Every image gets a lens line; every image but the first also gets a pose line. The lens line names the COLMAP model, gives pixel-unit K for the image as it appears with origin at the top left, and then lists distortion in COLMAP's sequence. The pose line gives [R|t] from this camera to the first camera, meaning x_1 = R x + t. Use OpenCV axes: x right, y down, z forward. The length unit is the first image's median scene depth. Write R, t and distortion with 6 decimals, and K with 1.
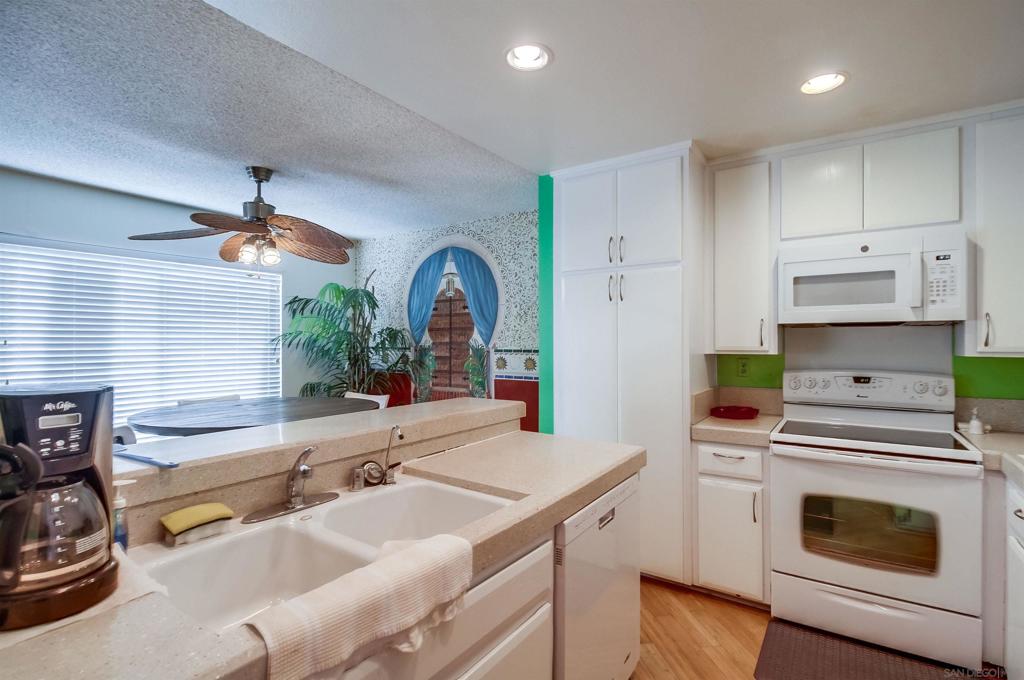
lens RADIAL K [[493.0, 0, 535.1], [0, 493.0, 345.1], [0, 0, 1]] dist [0.011539, -0.002994]
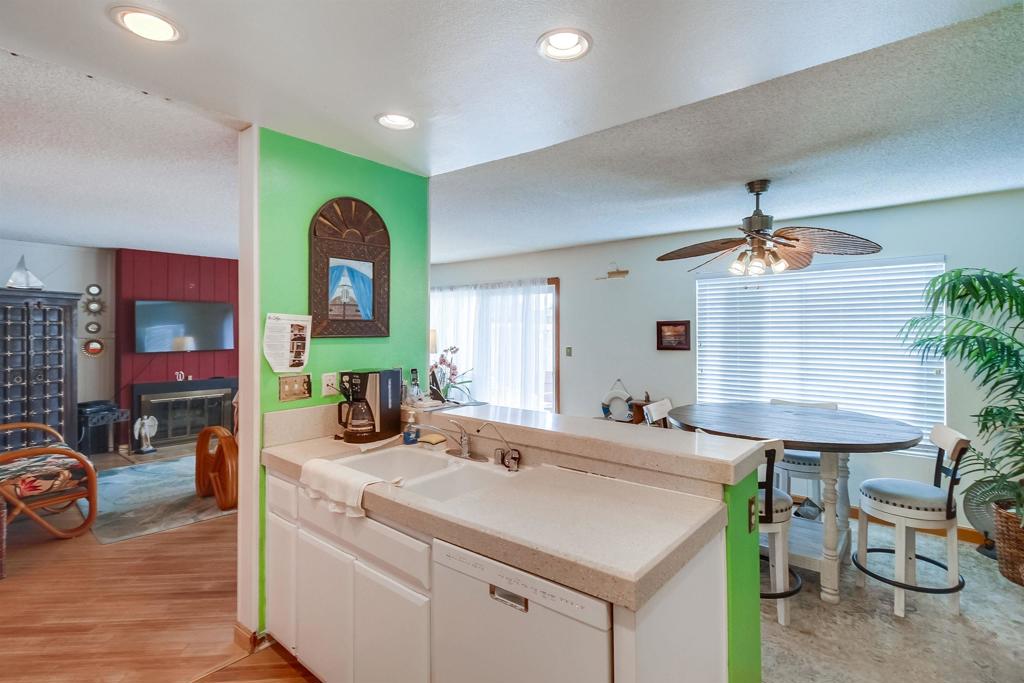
lens RADIAL K [[493.0, 0, 517.7], [0, 493.0, 336.4], [0, 0, 1]] dist [0.011539, -0.002994]
pose [[-0.114847, 0.010135, -0.993332, 0.363057], [-0.007488, 0.999911, 0.011068, -0.029743], [0.993355, 0.008709, -0.114761, 0.433996]]
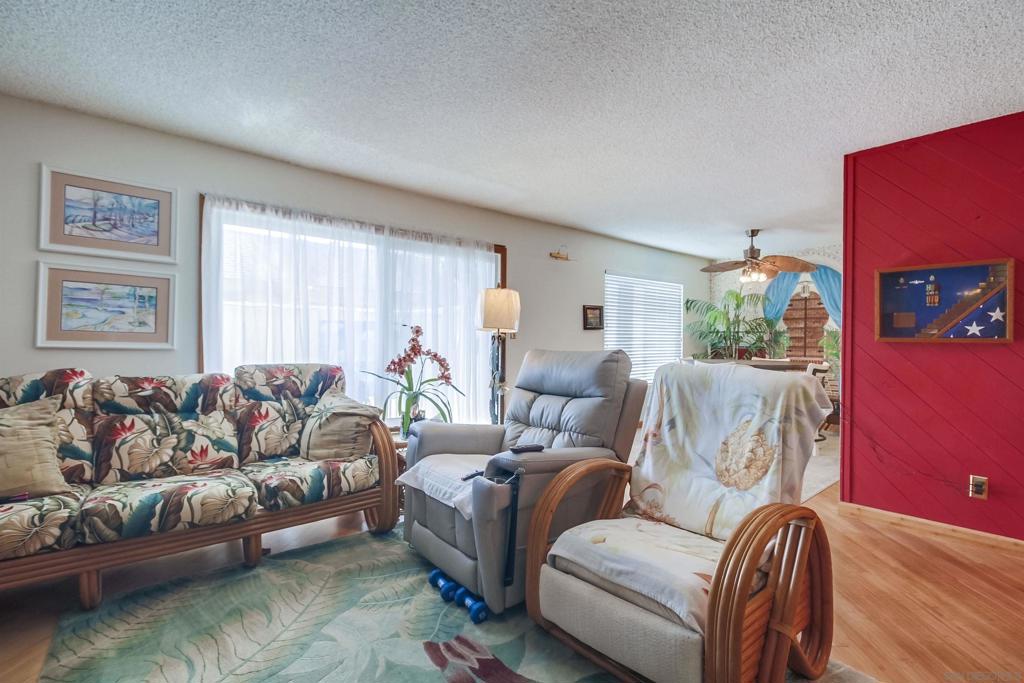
lens RADIAL K [[471.0, 0, 521.6], [0, 471.0, 339.8], [0, 0, 1]] dist [0.002565, 0.000143]
pose [[0.959818, 0.005904, -0.280560, -0.614857], [-0.006963, 0.999972, -0.002779, 0.043346], [0.280536, 0.004621, 0.959832, -0.633924]]
